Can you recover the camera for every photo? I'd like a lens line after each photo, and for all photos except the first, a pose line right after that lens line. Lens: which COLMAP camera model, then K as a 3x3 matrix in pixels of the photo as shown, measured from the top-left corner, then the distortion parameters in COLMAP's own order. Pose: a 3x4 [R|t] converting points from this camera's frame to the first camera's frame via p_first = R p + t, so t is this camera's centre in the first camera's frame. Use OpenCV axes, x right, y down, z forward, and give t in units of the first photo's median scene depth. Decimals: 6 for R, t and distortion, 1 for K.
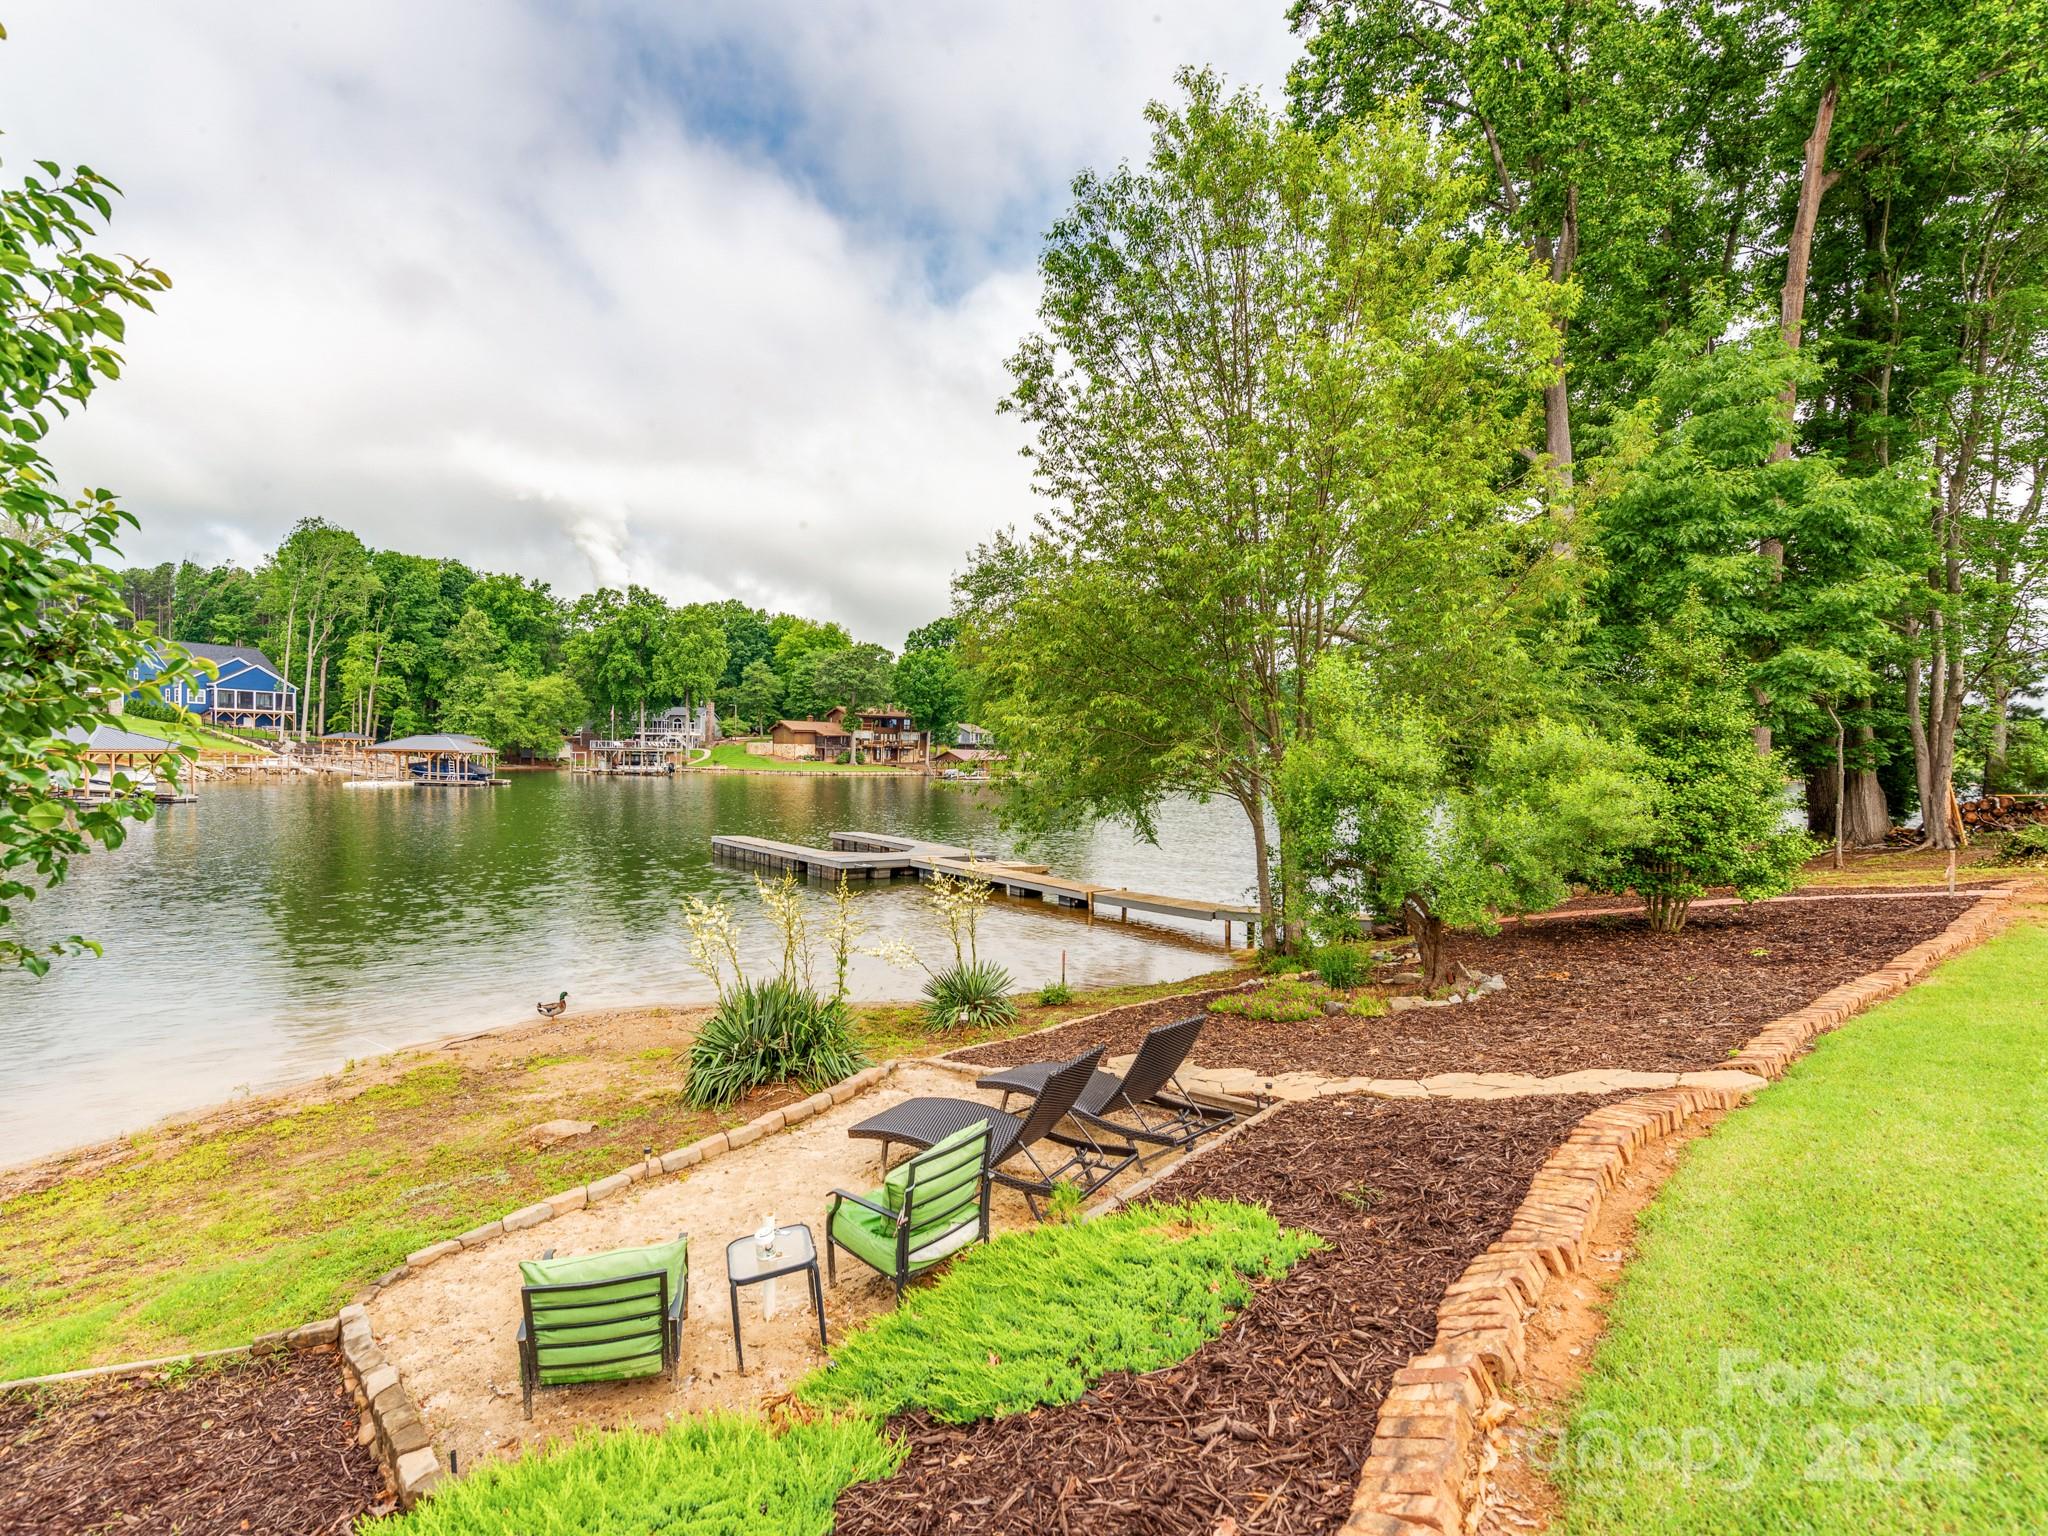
lens RADIAL K [[892.3, 0, 1022.6], [0, 892.3, 768.3], [0, 0, 1]] dist [0.000836, 0.000195]
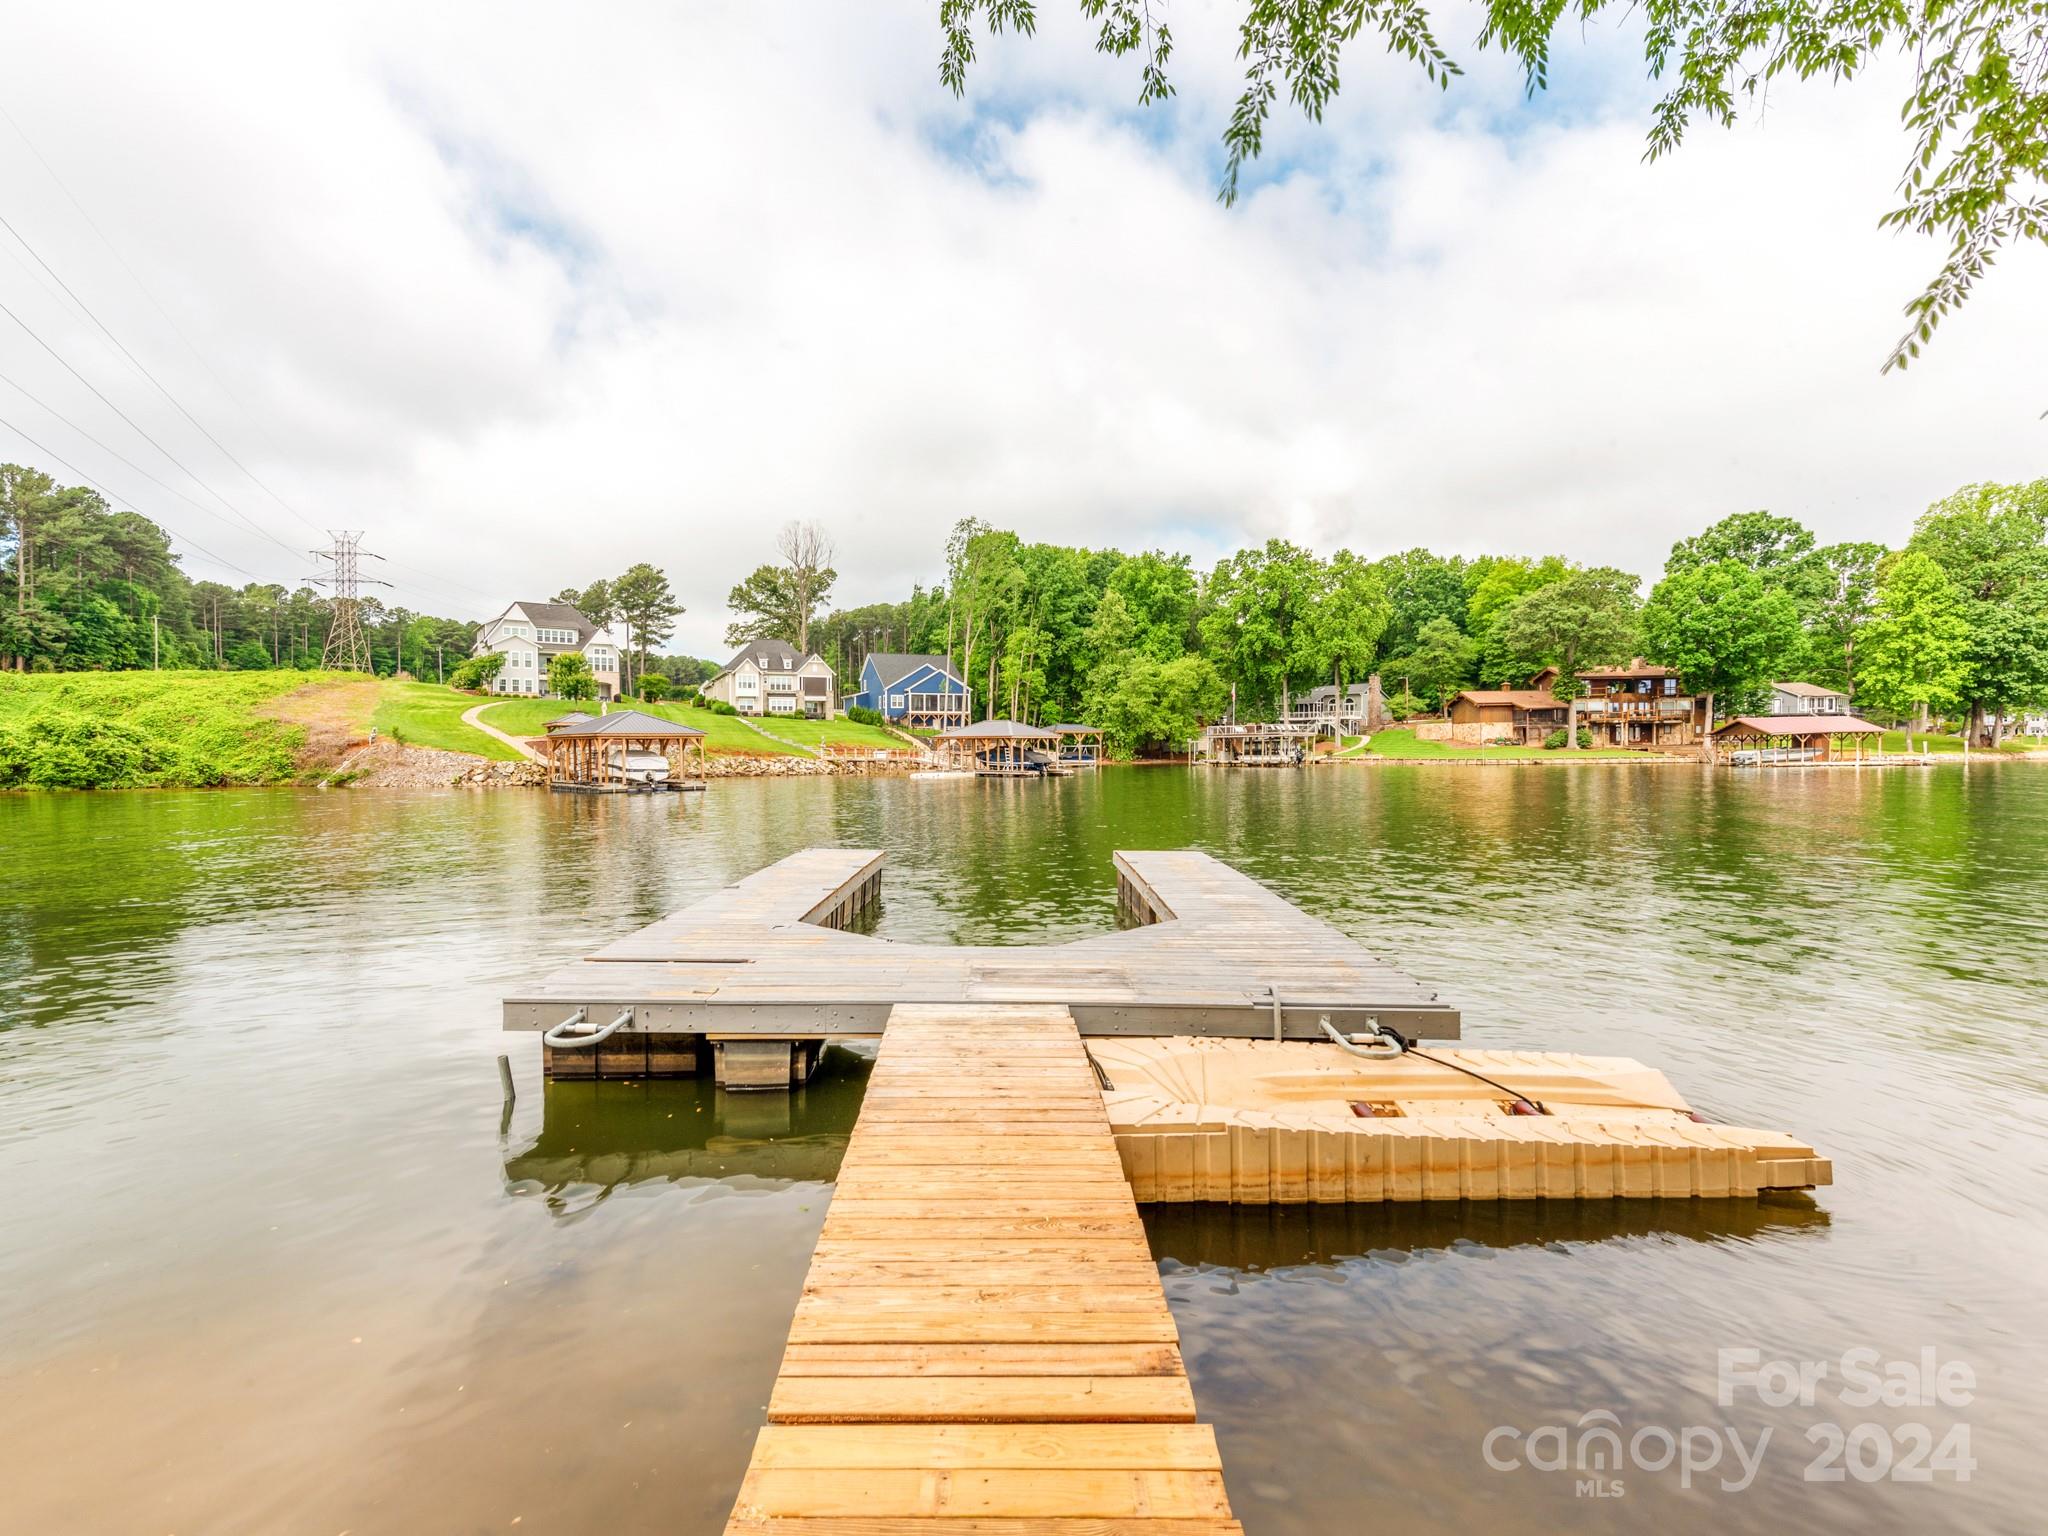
lens RADIAL K [[1003.4, 0, 1027.2], [0, 1003.4, 768.4], [0, 0, 1]] dist [0.018515, 0.000431]
pose [[0.749291, -0.015217, -0.662066, 0.007702], [0.014682, 0.999872, -0.006364, 0.009225], [0.662079, -0.004952, 0.749418, 0.147540]]
